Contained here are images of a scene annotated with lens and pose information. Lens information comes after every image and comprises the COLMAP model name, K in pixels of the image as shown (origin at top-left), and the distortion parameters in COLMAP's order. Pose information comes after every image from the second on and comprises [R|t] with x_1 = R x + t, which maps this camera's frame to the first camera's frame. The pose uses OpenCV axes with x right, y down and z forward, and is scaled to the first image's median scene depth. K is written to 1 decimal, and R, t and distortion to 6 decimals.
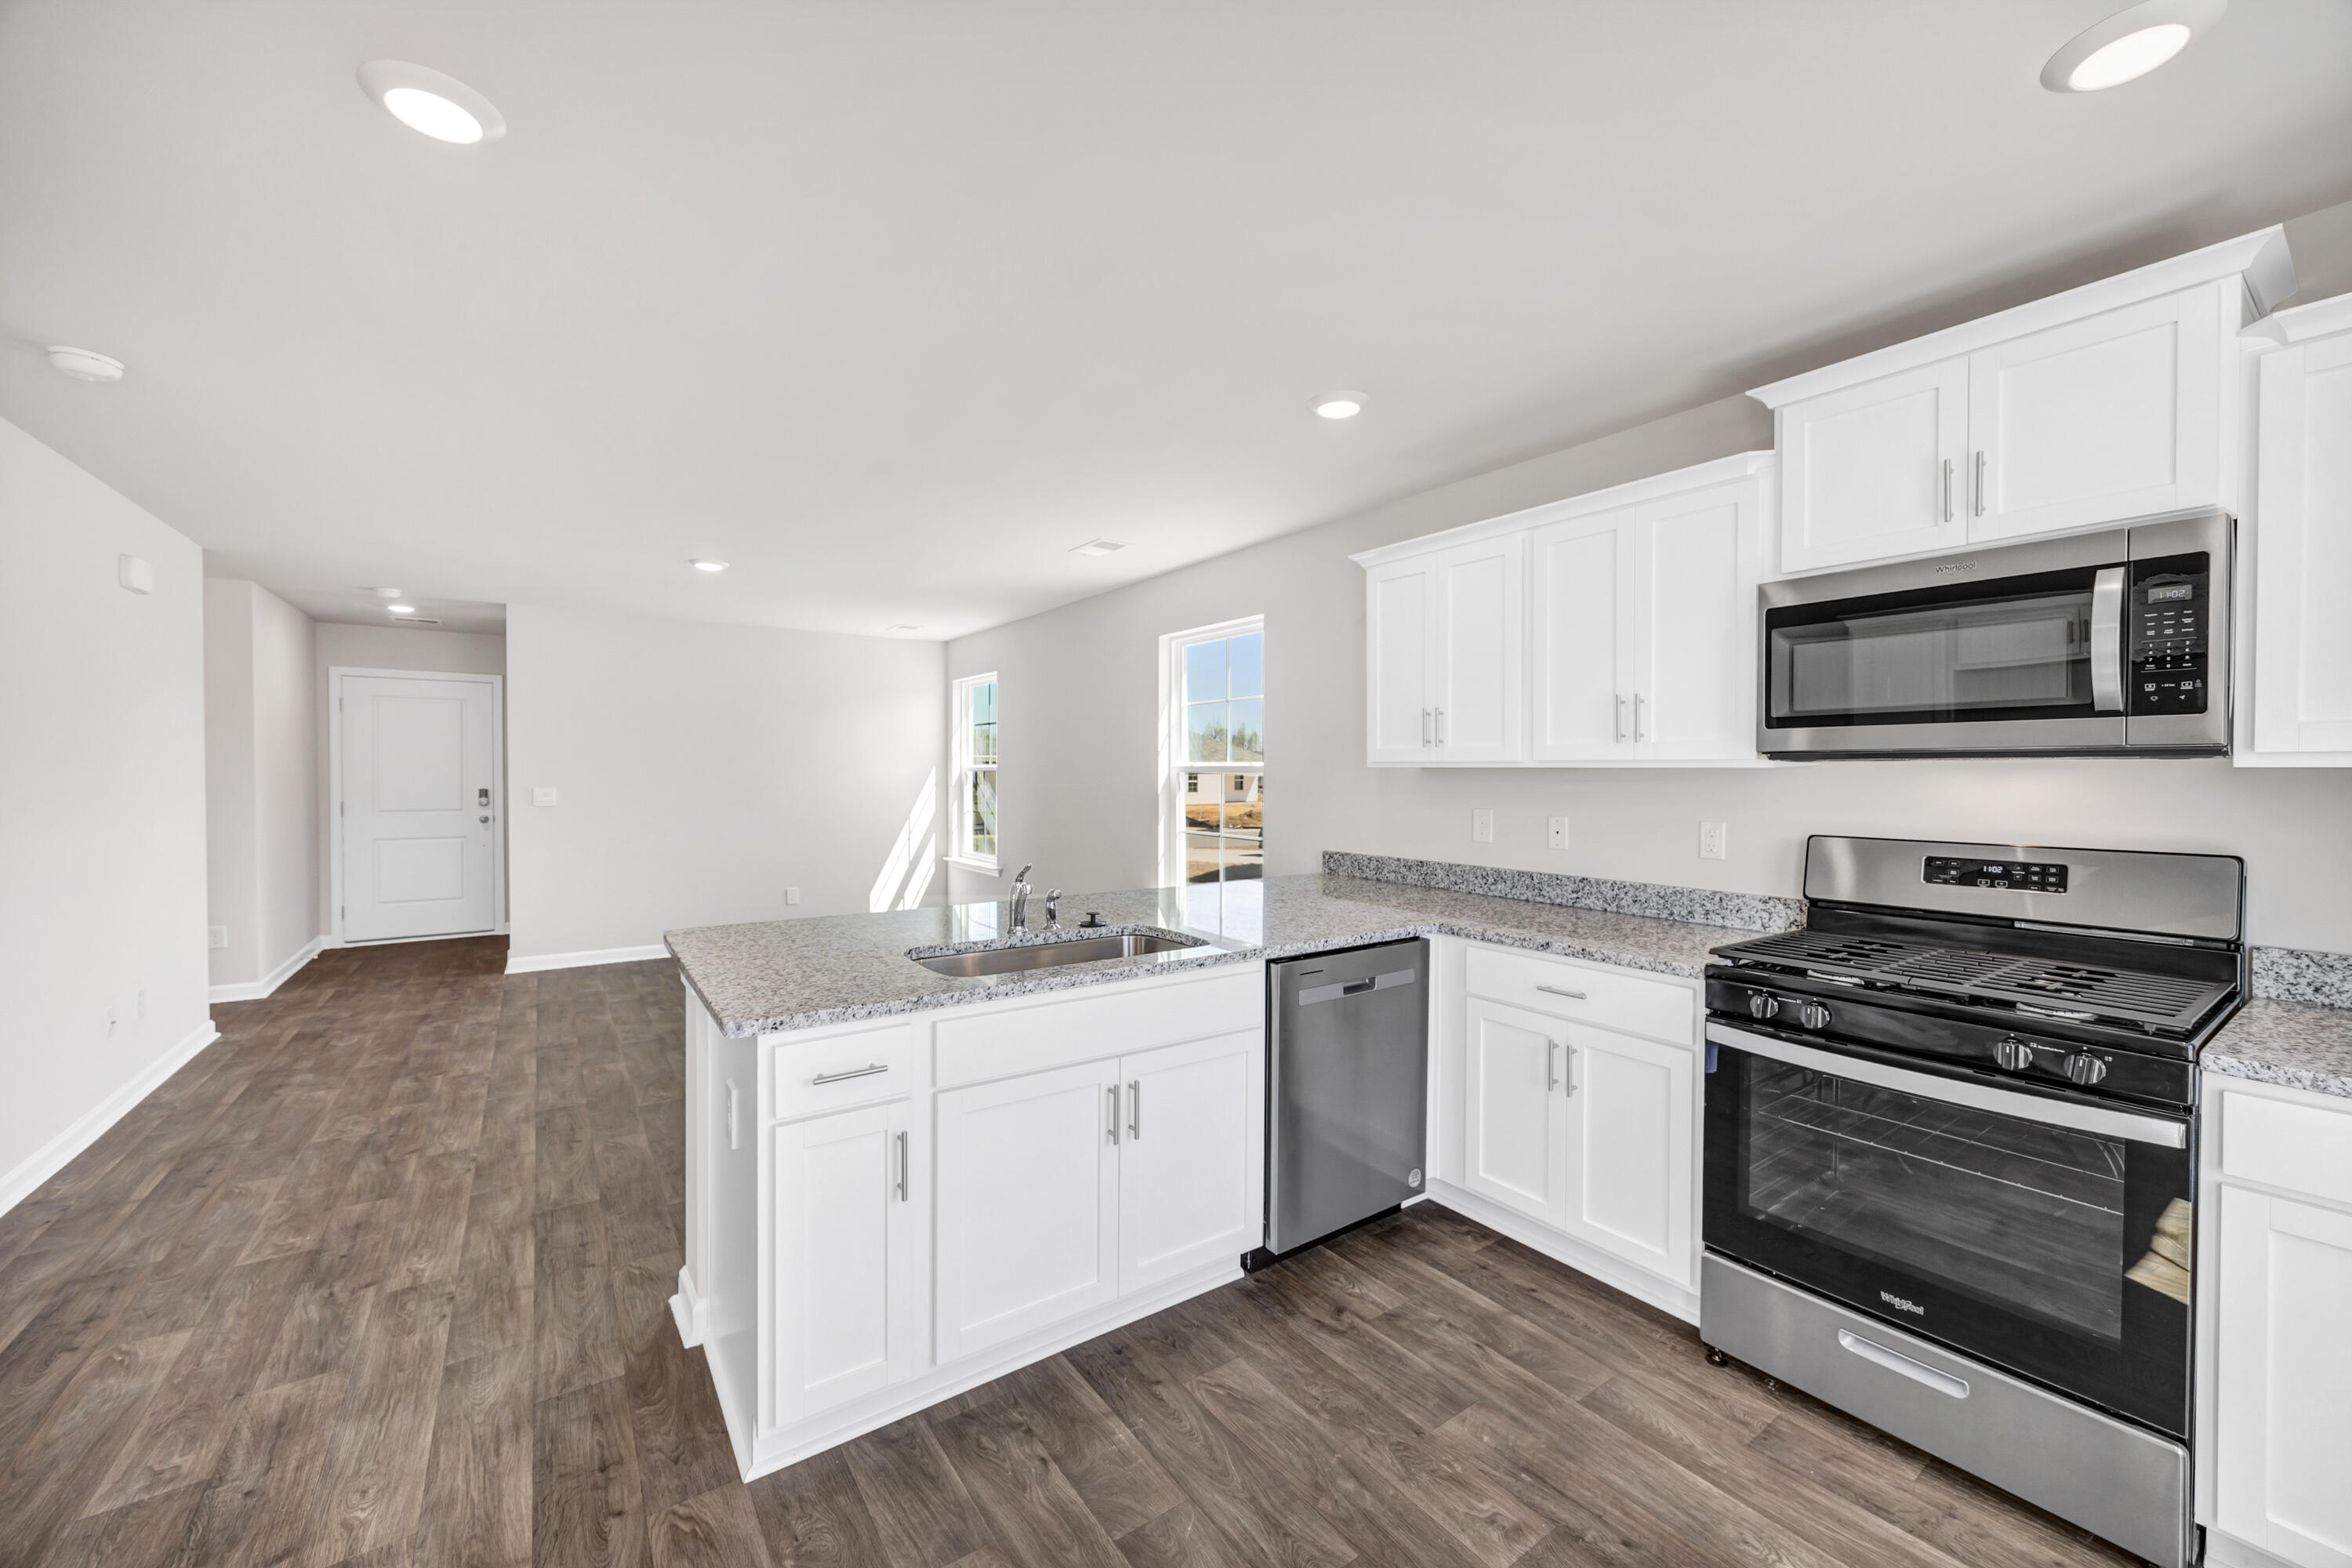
lens RADIAL K [[902.0, 0, 1181.4], [0, 902.0, 779.9], [0, 0, 1]] dist [-0.000196, 0.000255]
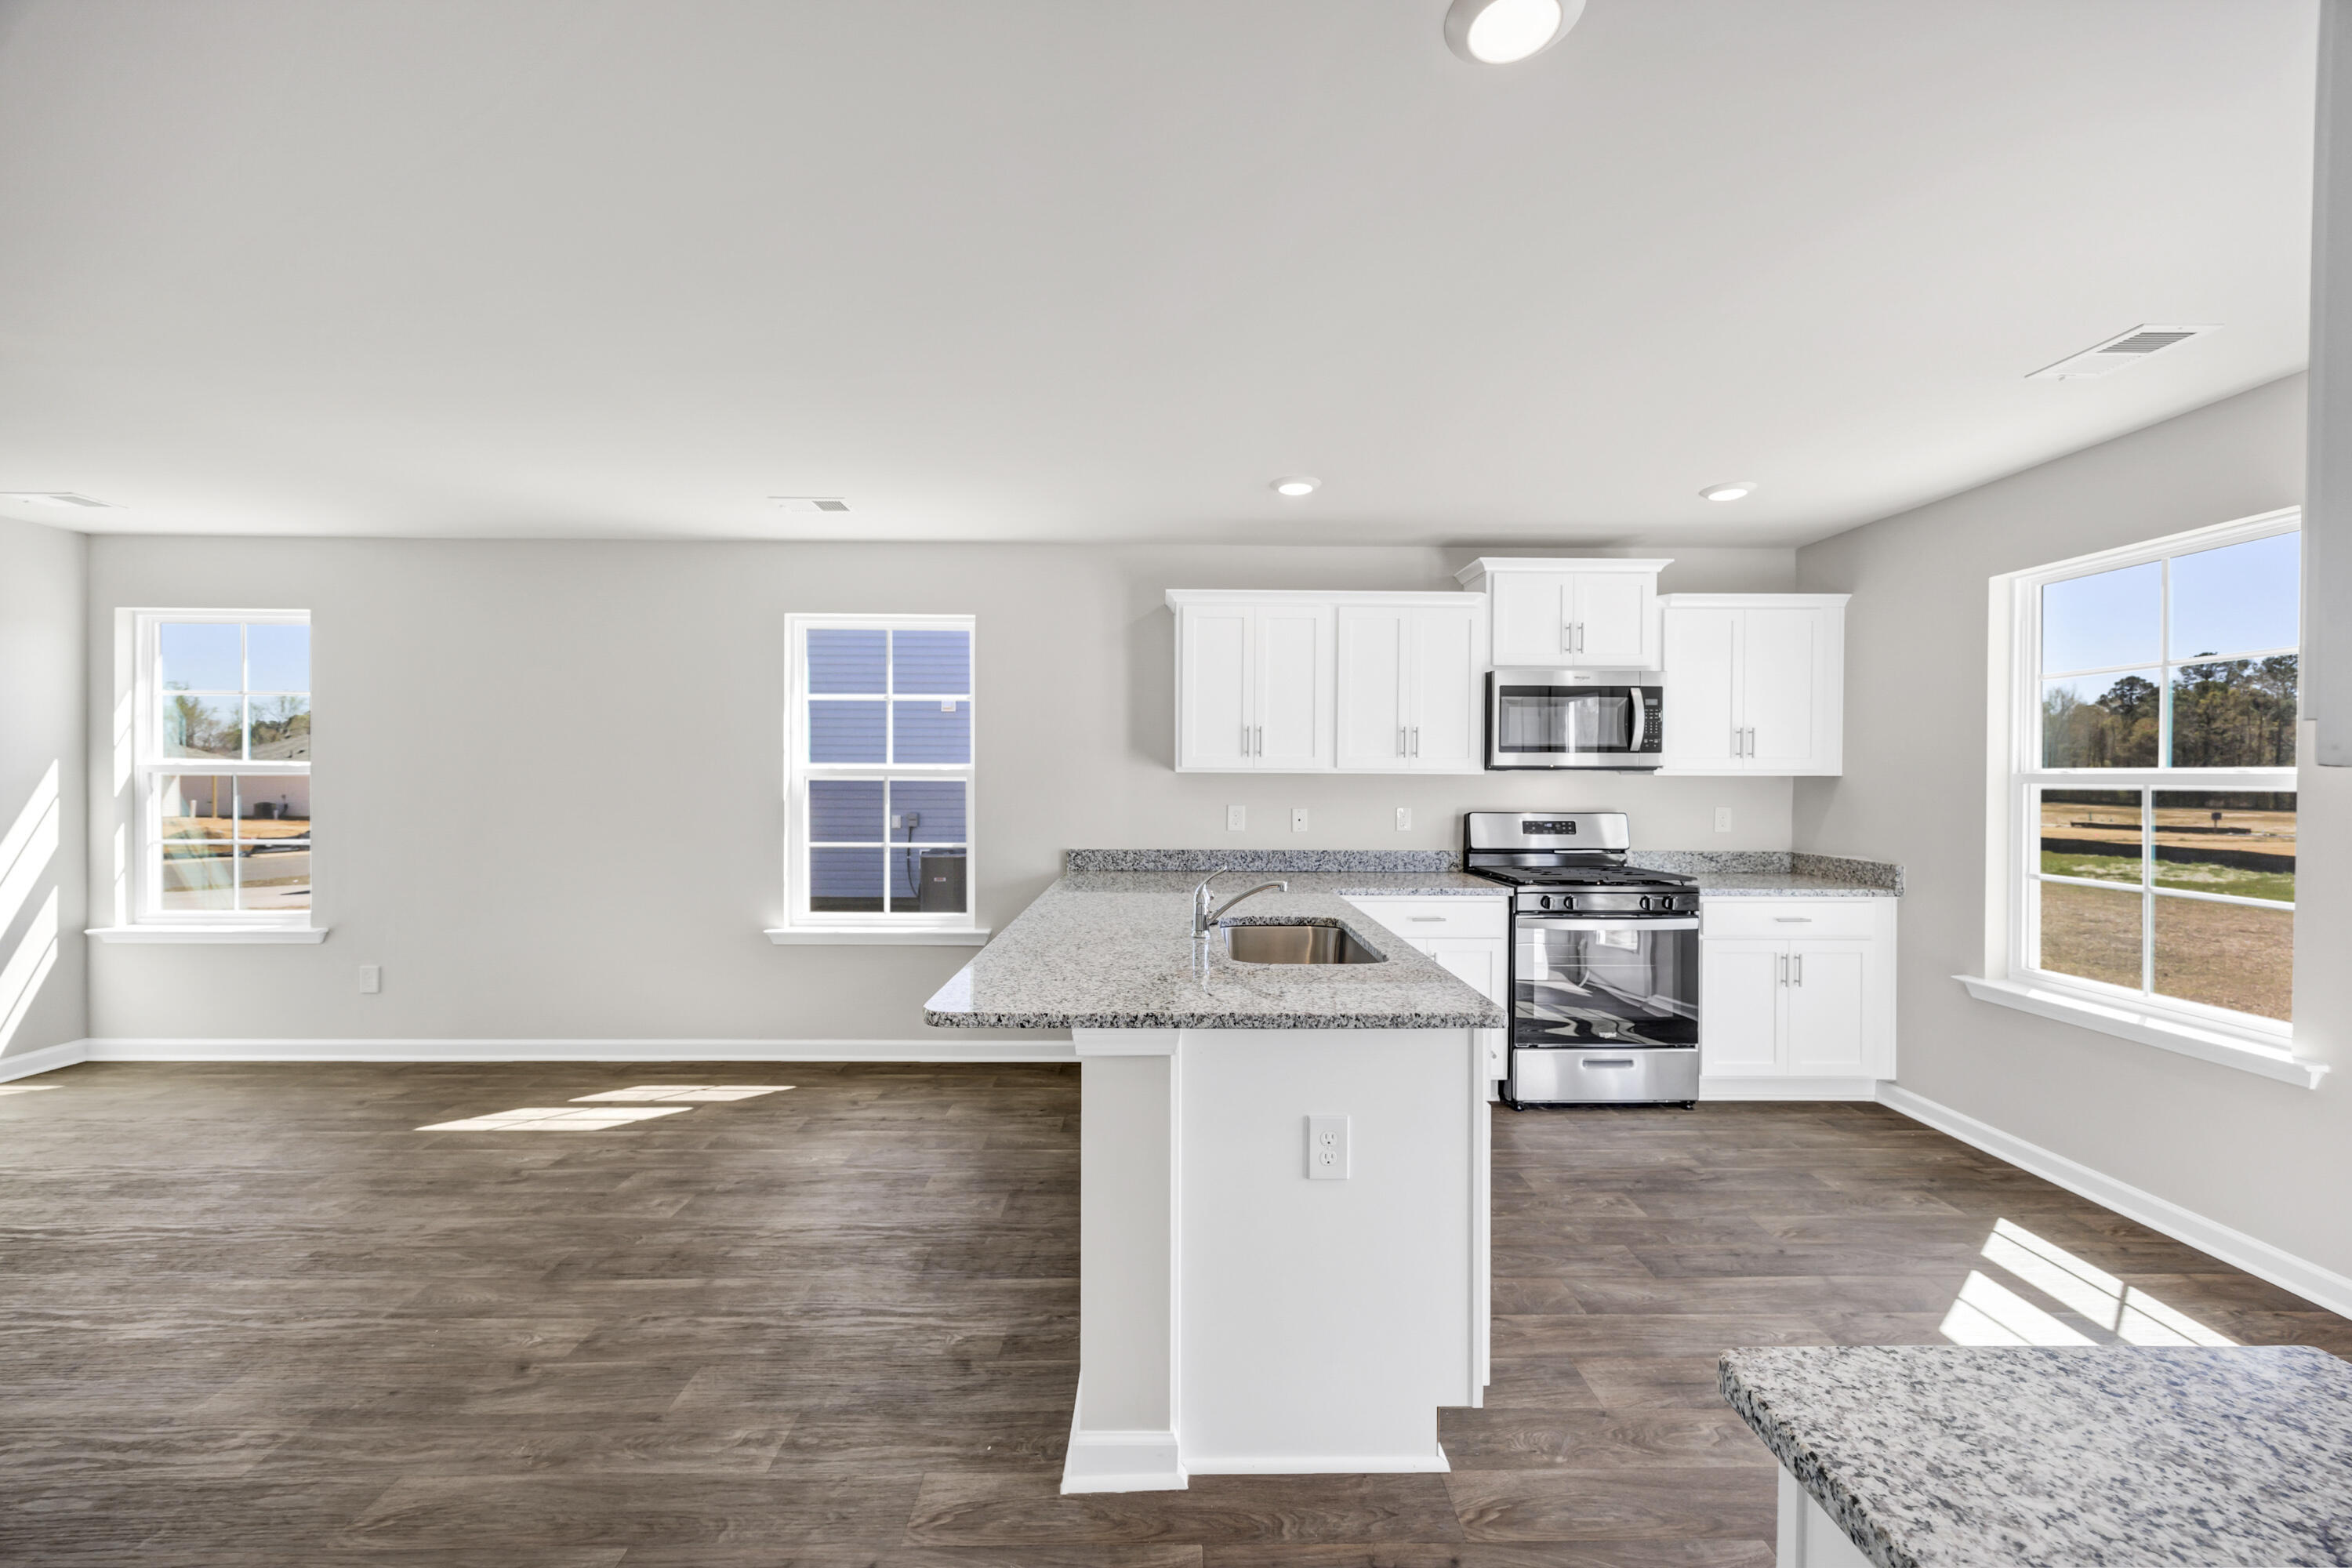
lens RADIAL K [[902.0, 0, 1178.5], [0, 902.0, 786.5], [0, 0, 1]] dist [-0.000196, 0.000255]
pose [[0.559407, -0.006421, 0.828868, -0.685109], [0.002534, 0.999979, 0.006036, -0.001364], [-0.828889, -0.001276, 0.559411, 0.312107]]
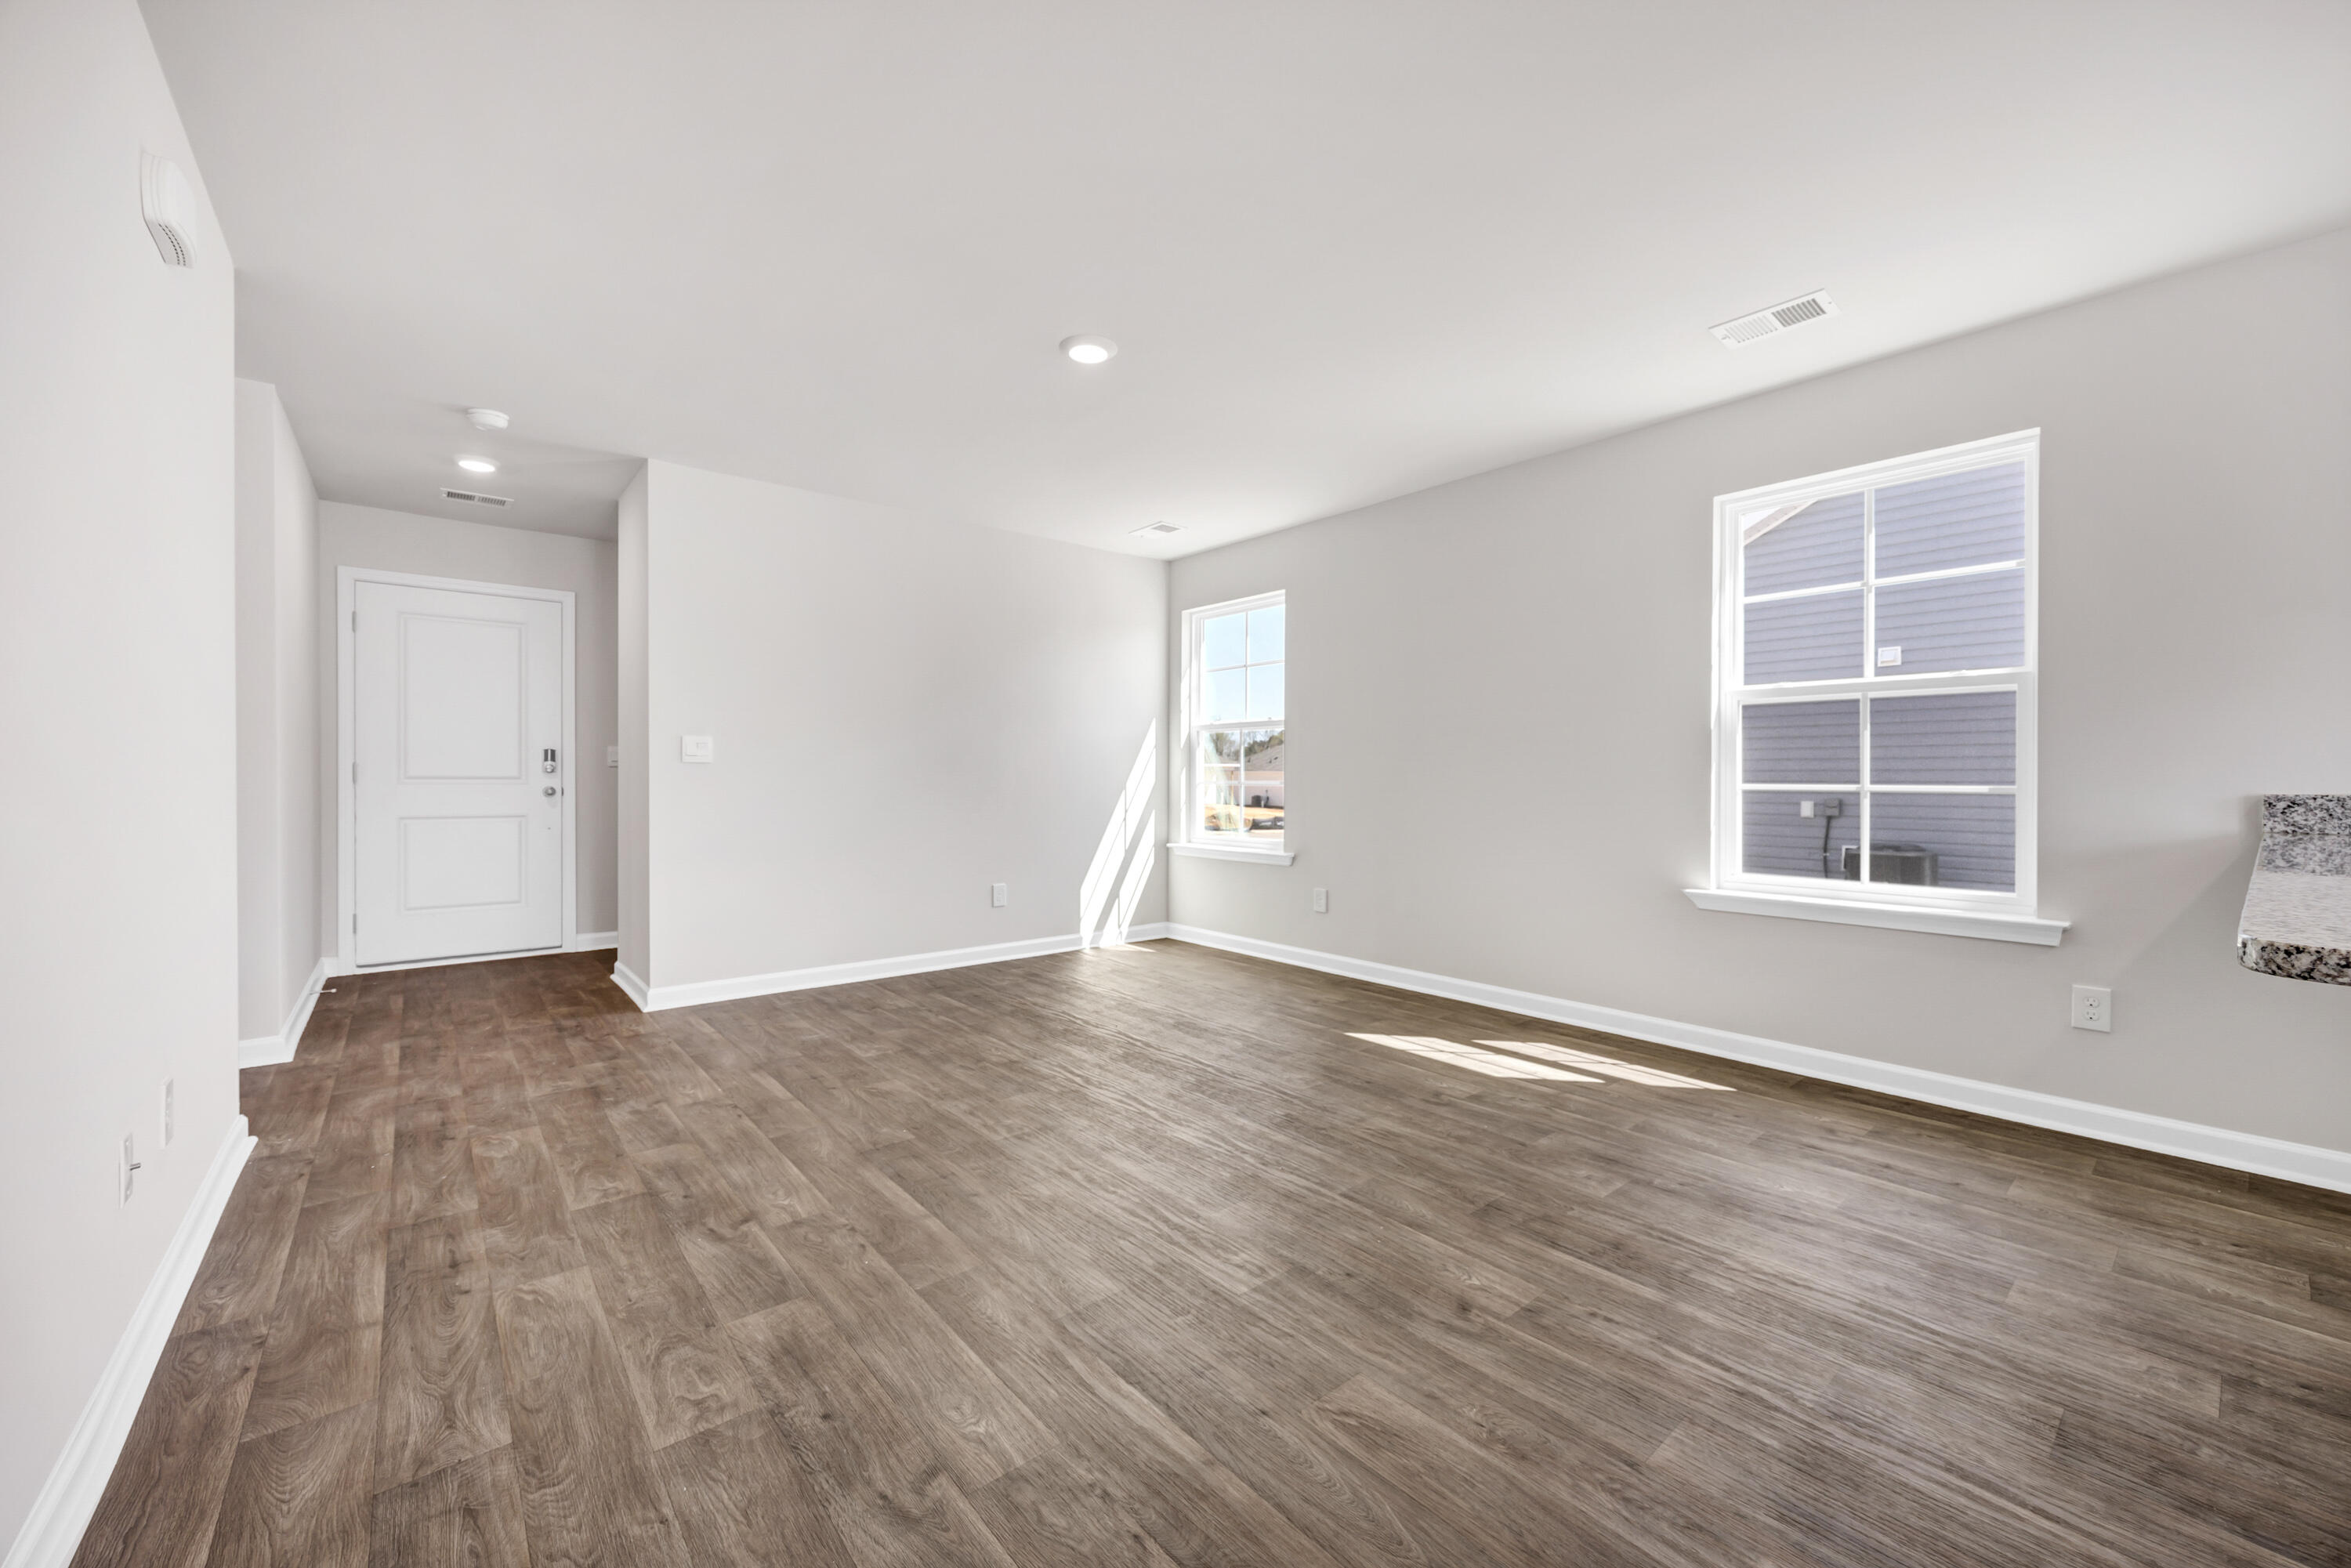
lens RADIAL K [[901.6, 0, 1153.7], [0, 901.6, 777.9], [0, 0, 1]] dist [-0.000196, 0.000255]
pose [[0.997440, 0.000871, 0.071510, -0.655446], [-0.000118, 0.999944, -0.010544, 0.076299], [-0.071515, 0.010508, 0.997384, 0.477324]]
